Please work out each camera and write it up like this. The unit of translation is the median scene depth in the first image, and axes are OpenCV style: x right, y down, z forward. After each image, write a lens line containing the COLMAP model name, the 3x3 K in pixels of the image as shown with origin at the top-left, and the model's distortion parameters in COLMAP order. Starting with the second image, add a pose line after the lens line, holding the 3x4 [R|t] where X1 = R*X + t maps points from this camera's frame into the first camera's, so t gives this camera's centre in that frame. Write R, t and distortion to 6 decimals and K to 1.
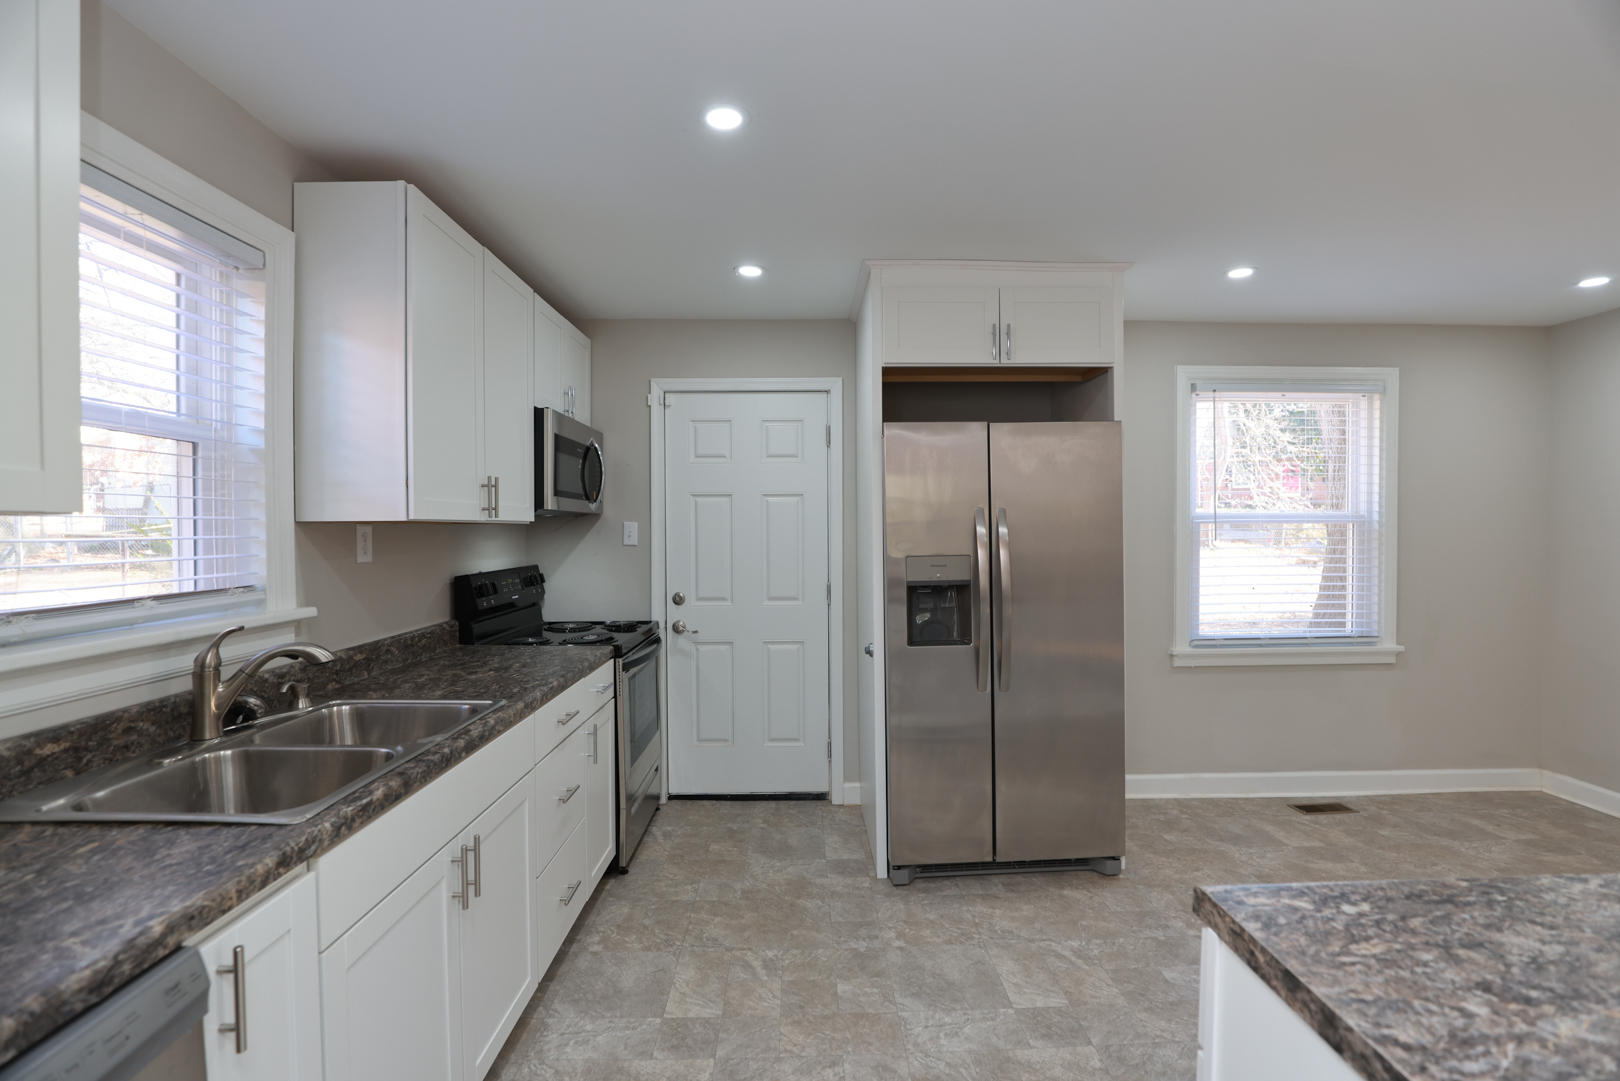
lens RADIAL K [[736.5, 0, 818.9], [0, 736.5, 542.4], [0, 0, 1]] dist [-0.039757, 0.008192]
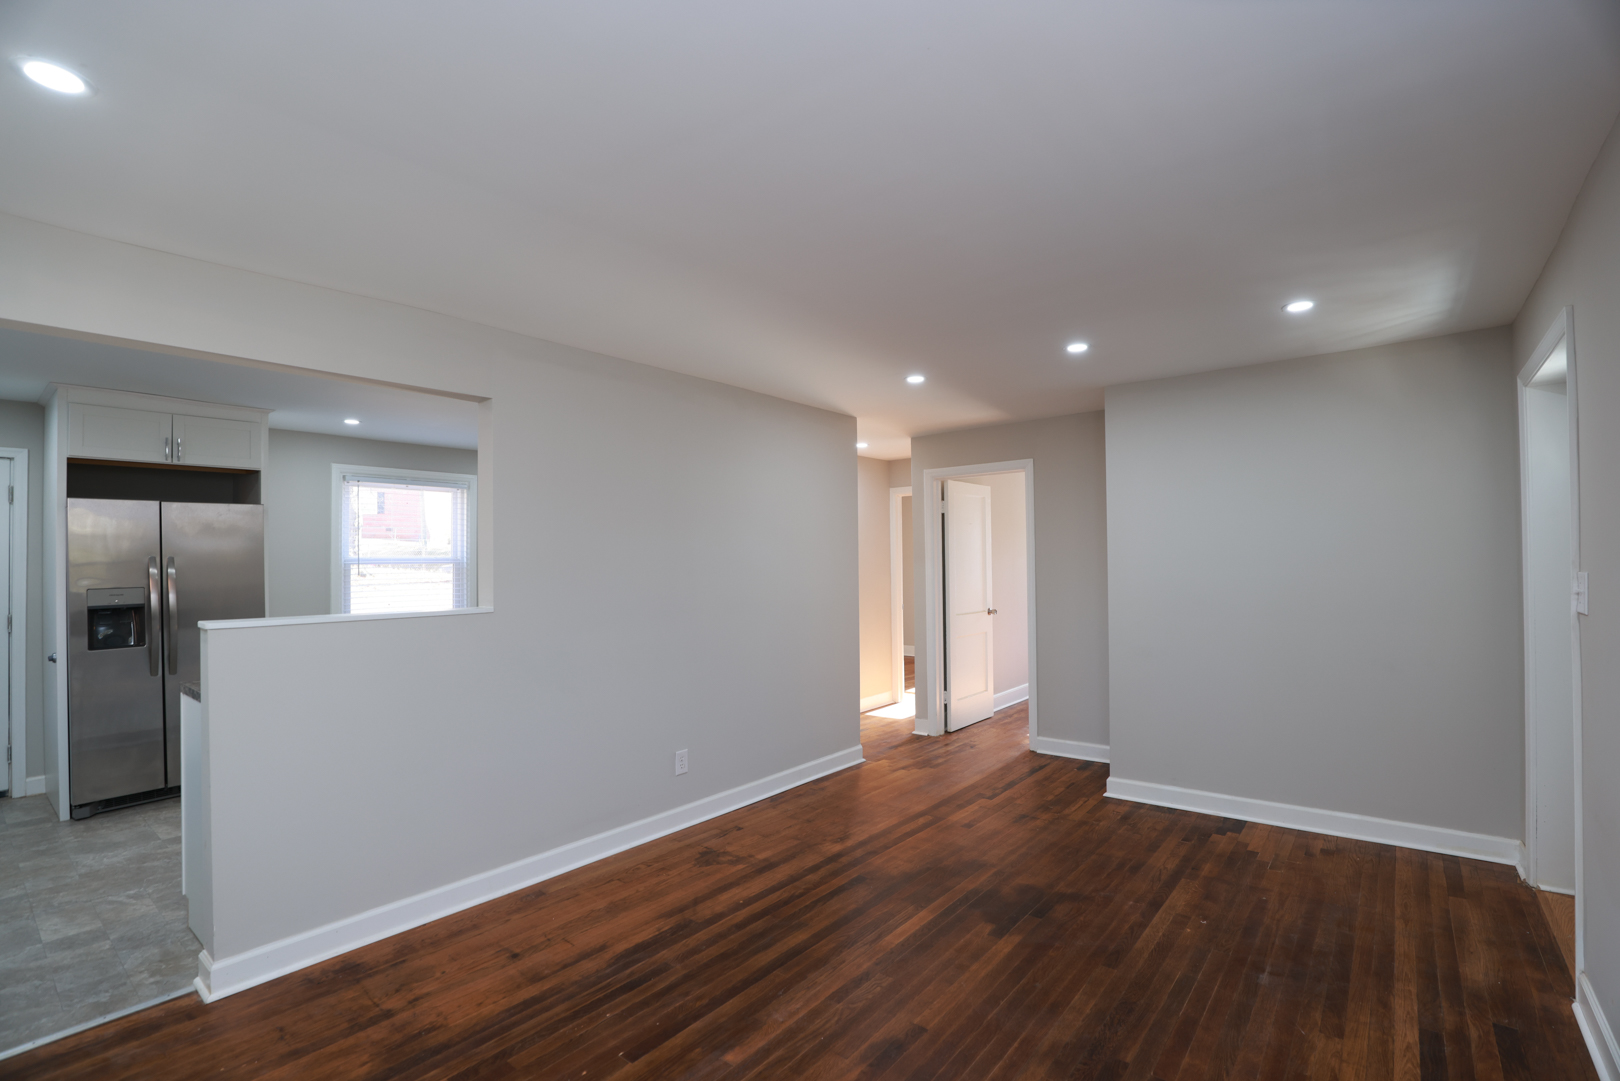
lens RADIAL K [[737.4, 0, 816.7], [0, 737.4, 547.8], [0, 0, 1]] dist [-0.039125, 0.008546]
pose [[0.647489, 0.010702, 0.762000, -0.025515], [0.020238, 0.999307, -0.031232, 0.010050], [-0.761806, 0.035644, 0.646824, -1.036646]]
